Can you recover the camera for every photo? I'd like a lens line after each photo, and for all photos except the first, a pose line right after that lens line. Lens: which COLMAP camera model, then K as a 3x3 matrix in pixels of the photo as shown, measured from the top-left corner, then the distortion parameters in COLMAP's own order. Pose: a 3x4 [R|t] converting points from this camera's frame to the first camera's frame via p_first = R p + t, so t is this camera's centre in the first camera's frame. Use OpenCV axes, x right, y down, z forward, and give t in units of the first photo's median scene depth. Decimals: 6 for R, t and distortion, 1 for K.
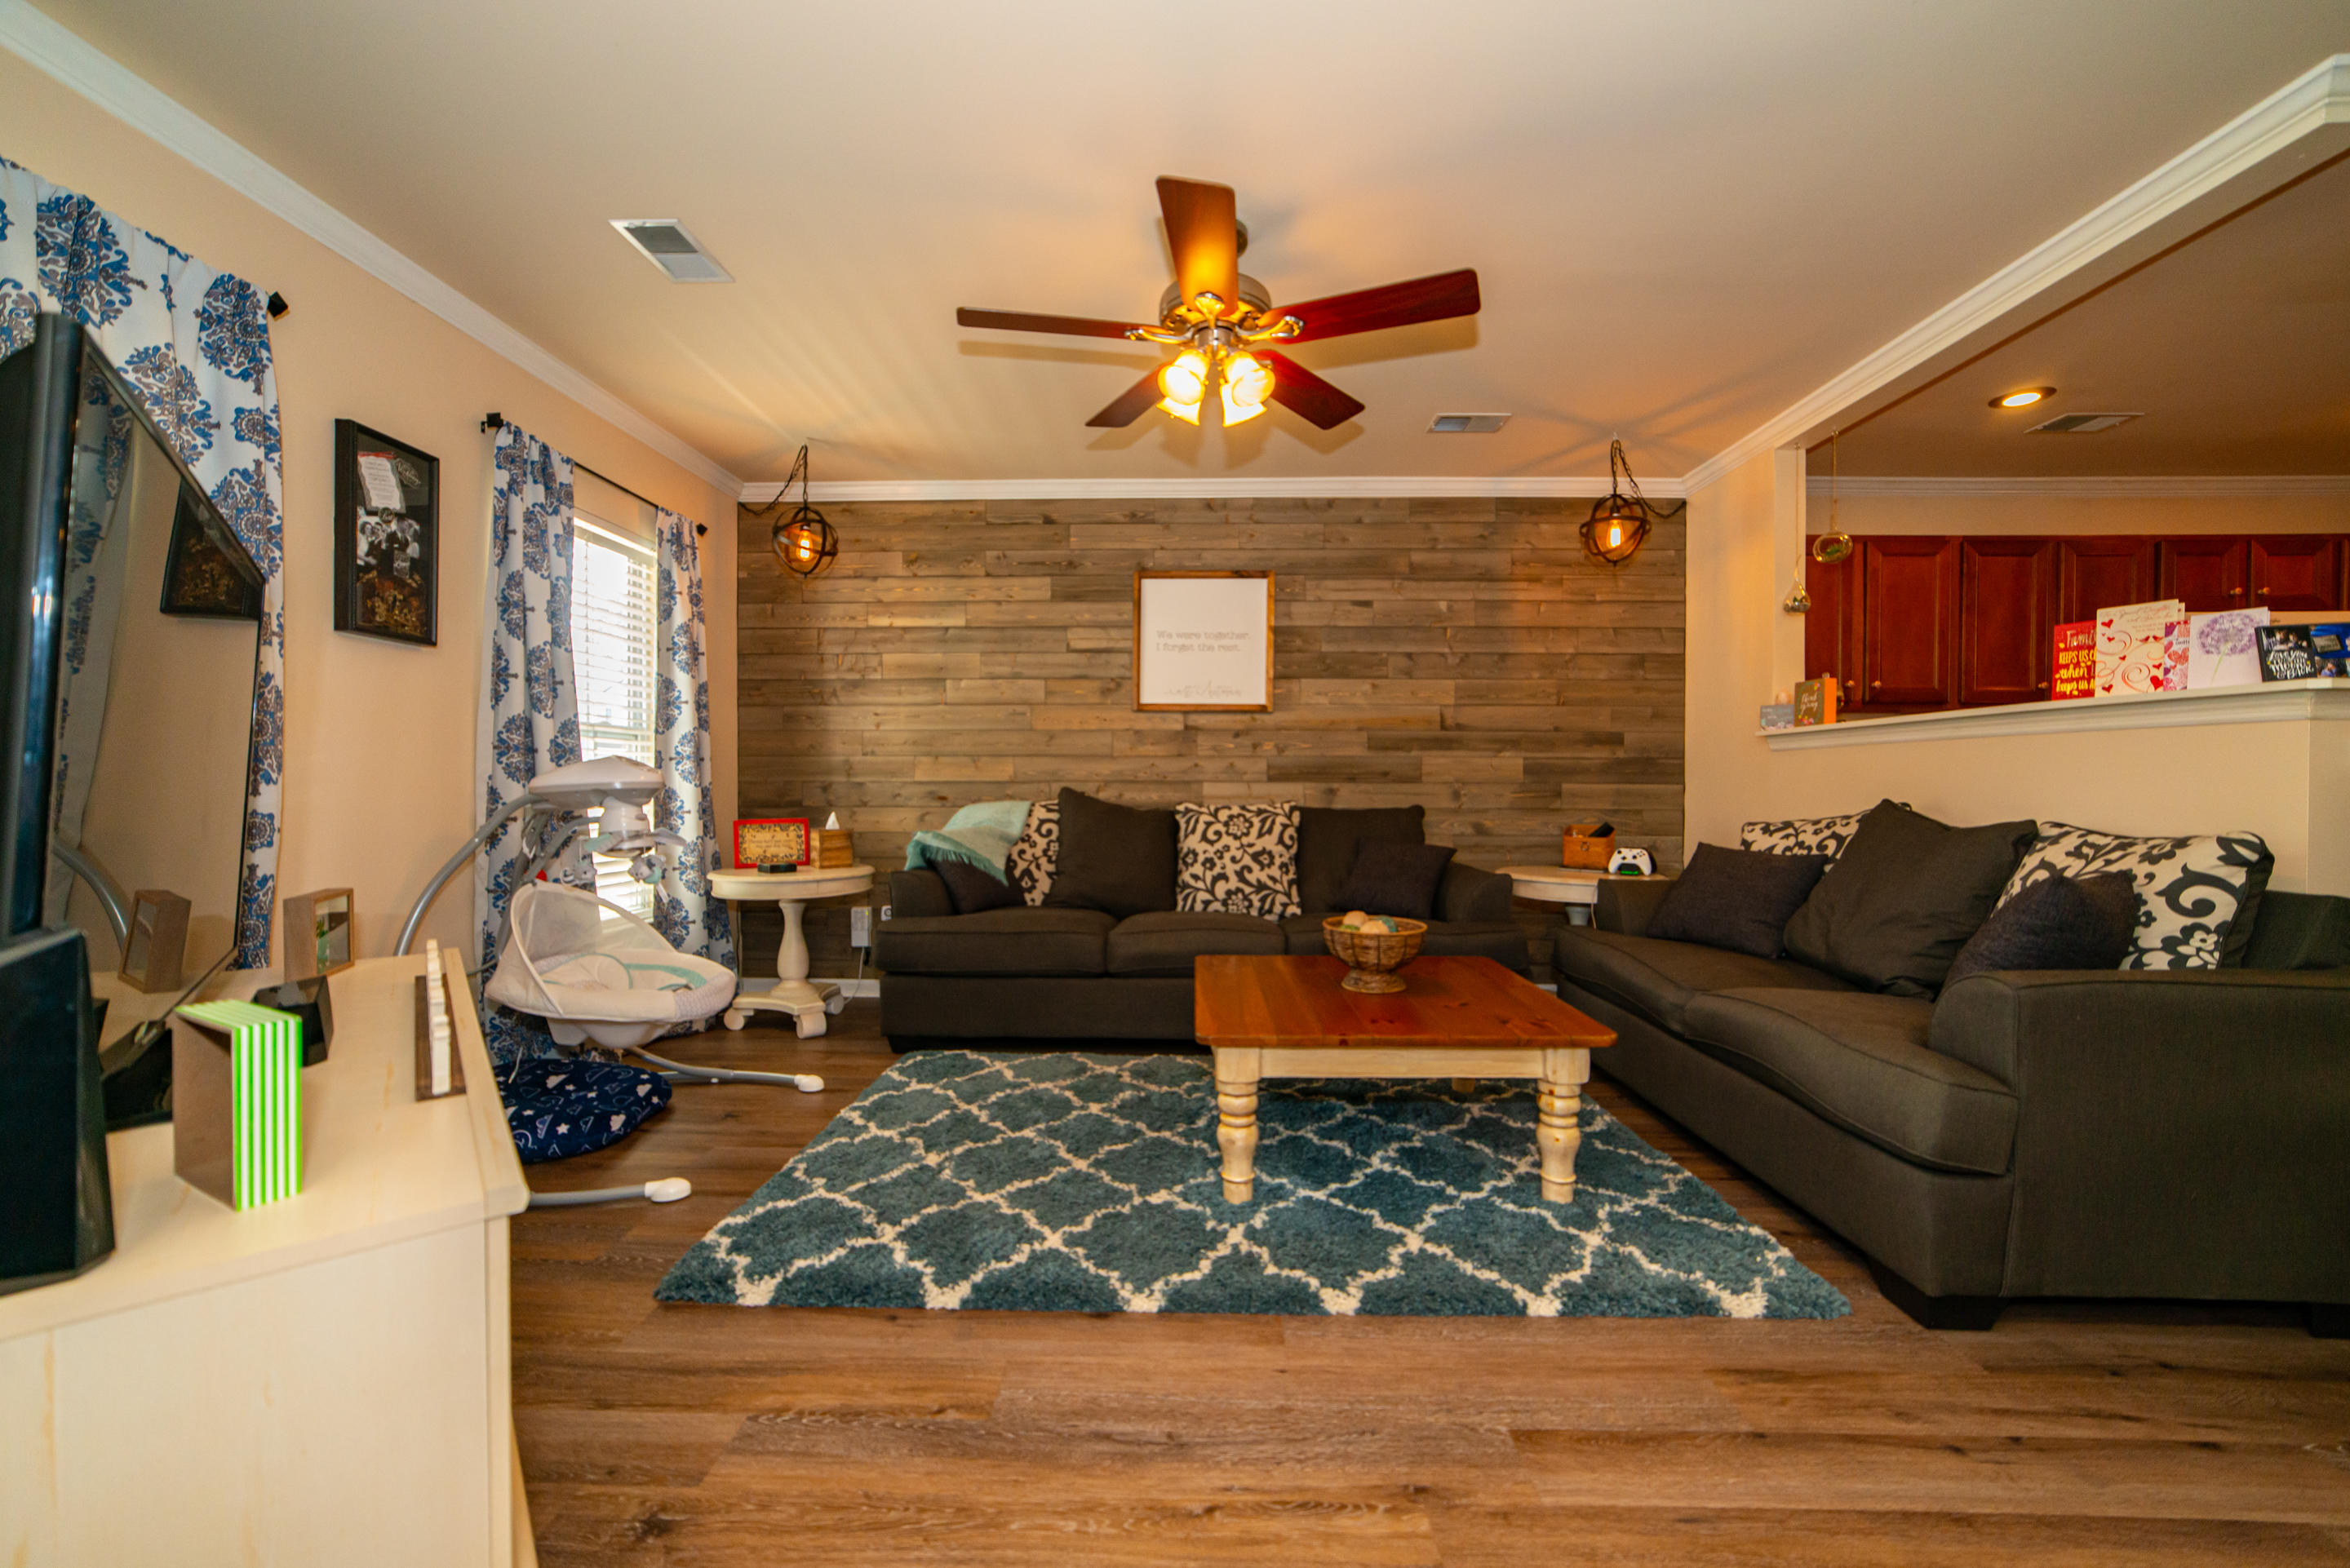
lens RADIAL K [[904.8, 0, 1175.2], [0, 904.8, 789.2], [0, 0, 1]] dist [-0.021769, 0.009333]
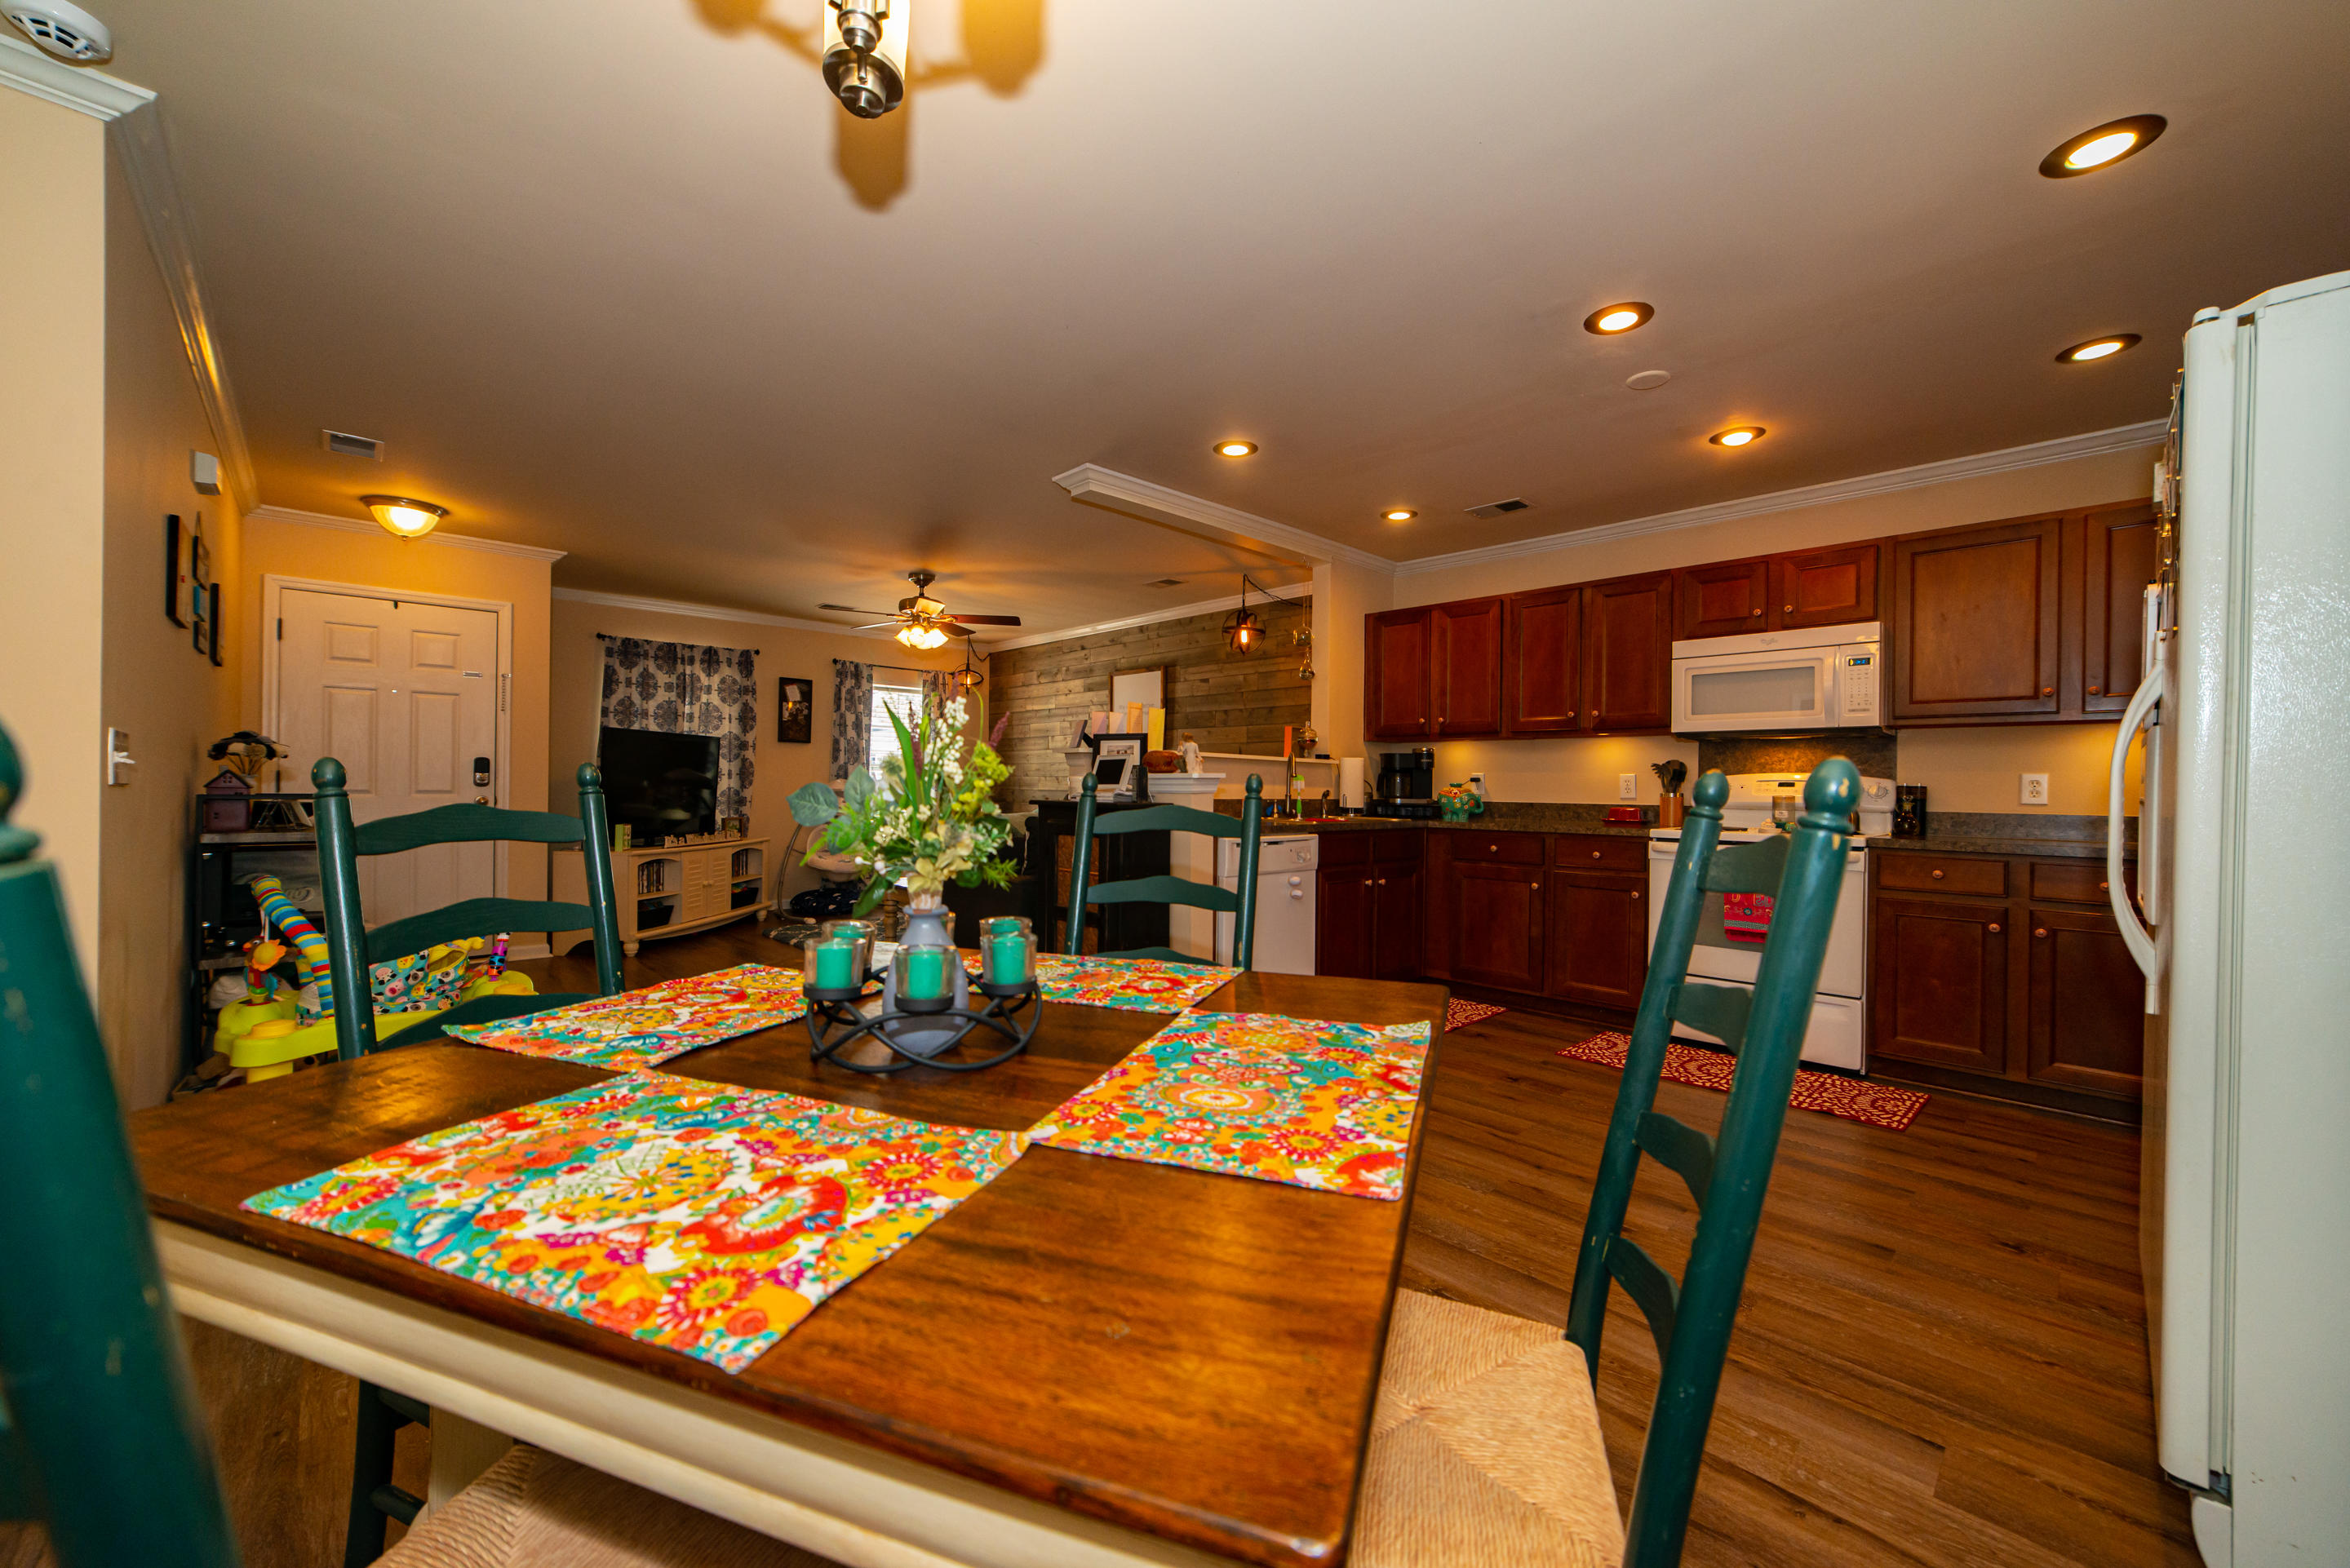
lens RADIAL K [[922.1, 0, 1175.0], [0, 922.1, 784.0], [0, 0, 1]] dist [-0.000780, -0.000014]
pose [[0.698357, 0.004650, -0.715735, 1.472458], [-0.015429, 0.999844, -0.008558, -0.009458], [0.715583, 0.017020, 0.698320, -0.186423]]
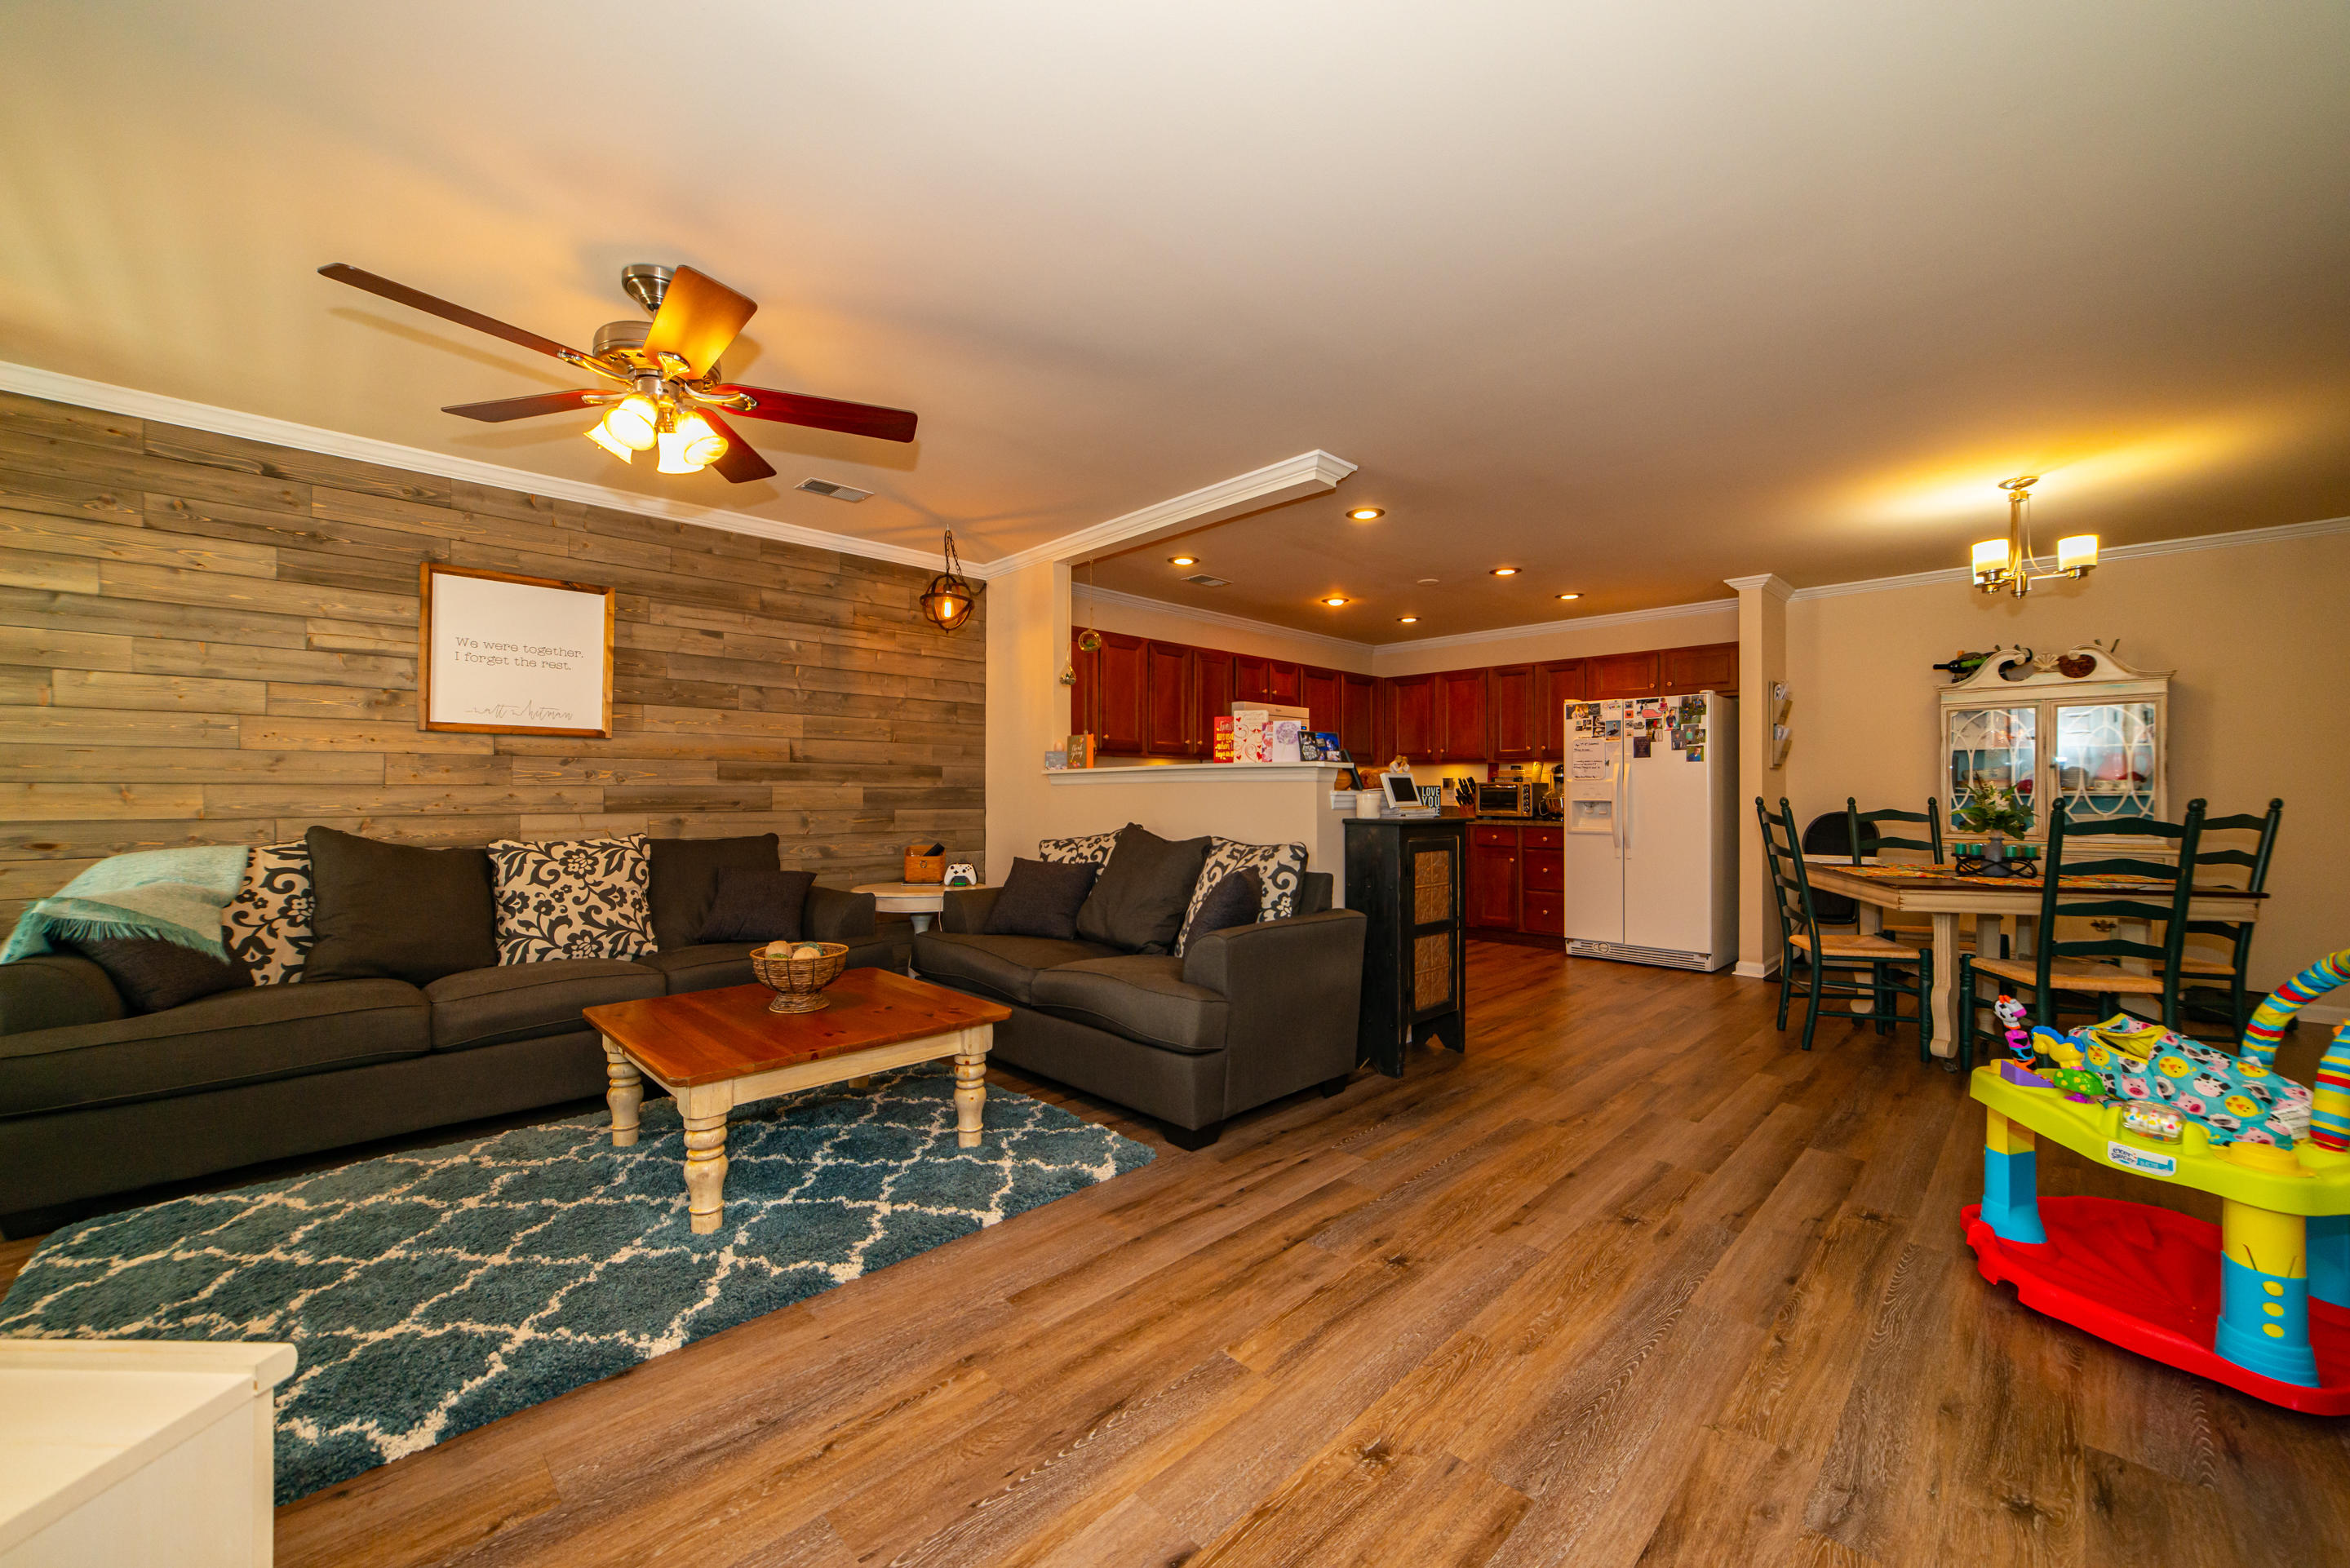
lens RADIAL K [[898.2, 0, 1164.7], [0, 898.2, 787.1], [0, 0, 1]] dist [-0.018056, 0.008290]
pose [[0.701396, 0.001635, 0.712770, -0.163535], [0.007474, 0.999926, -0.009649, -0.024119], [-0.712733, 0.012095, 0.701331, -0.059271]]
